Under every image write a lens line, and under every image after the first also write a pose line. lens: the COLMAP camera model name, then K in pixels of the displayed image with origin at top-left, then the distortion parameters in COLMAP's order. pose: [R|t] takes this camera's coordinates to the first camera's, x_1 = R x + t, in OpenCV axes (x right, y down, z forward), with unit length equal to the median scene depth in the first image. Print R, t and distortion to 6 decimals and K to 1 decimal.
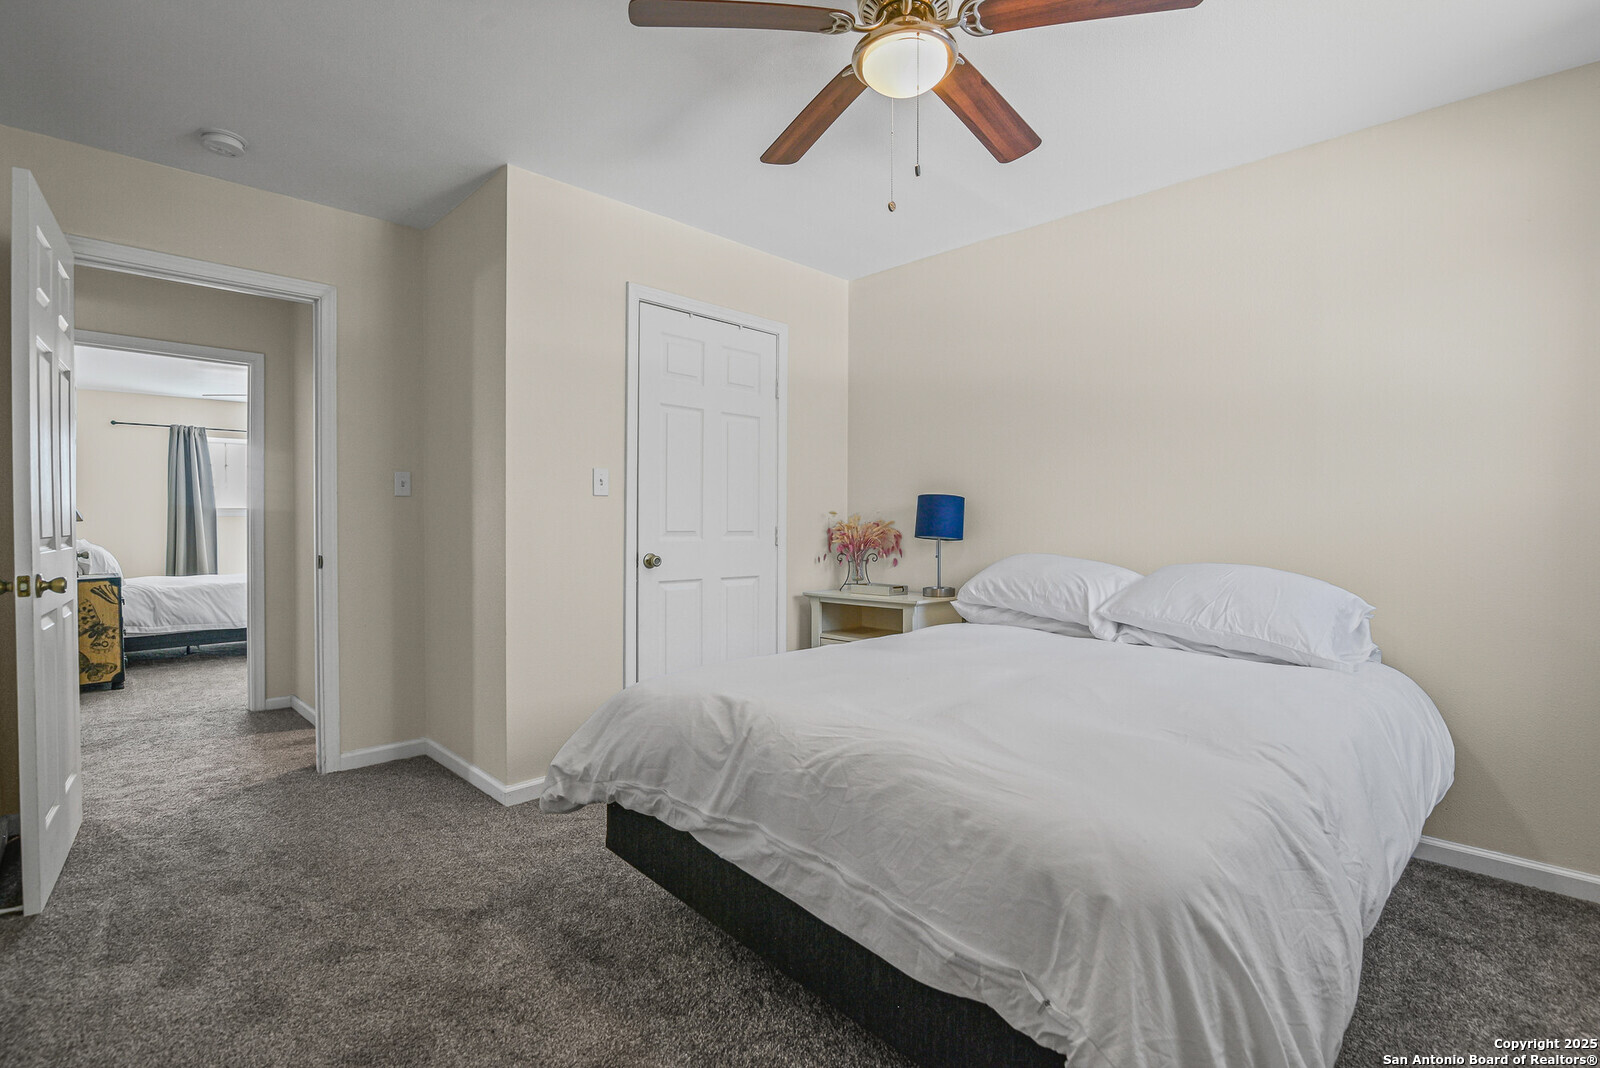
lens RADIAL K [[748.2, 0, 802.3], [0, 748.2, 534.1], [0, 0, 1]] dist [0.001238, 0.000094]
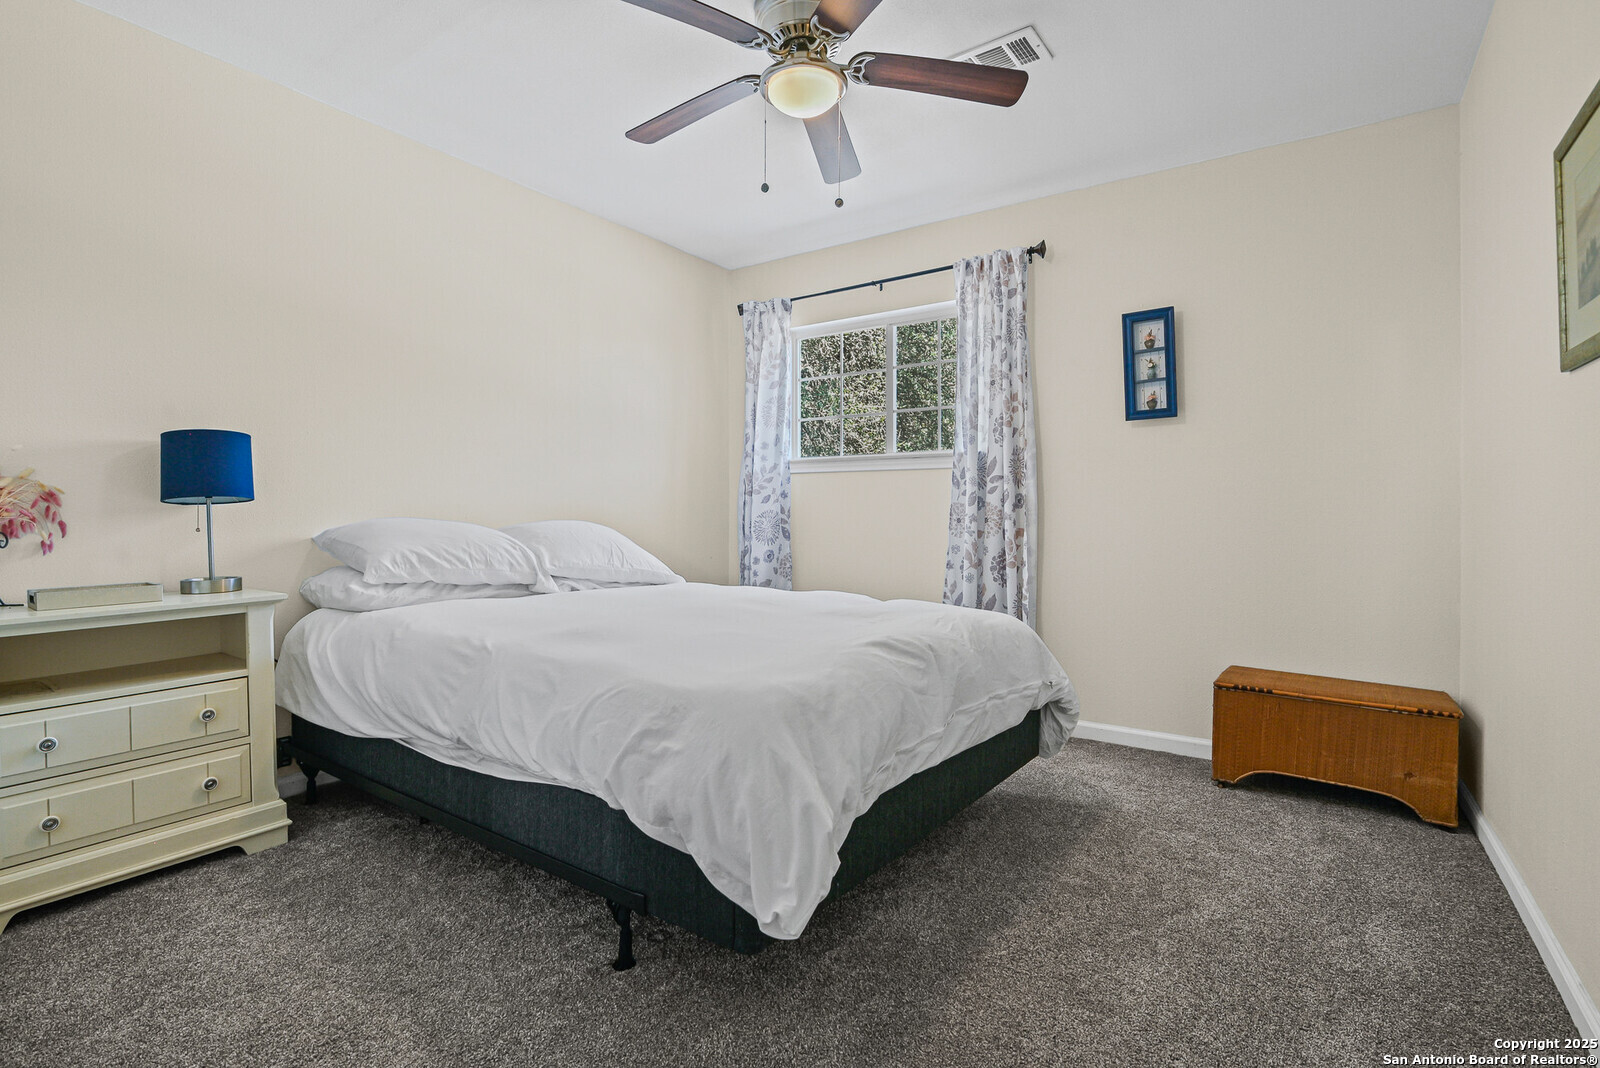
lens RADIAL K [[748.2, 0, 801.4], [0, 748.2, 522.3], [0, 0, 1]] dist [0.001238, 0.000094]
pose [[-0.191154, -0.022126, 0.981311, -0.709693], [0.006741, 0.999693, 0.023854, 0.016775], [-0.981537, 0.011175, -0.190946, 0.836920]]
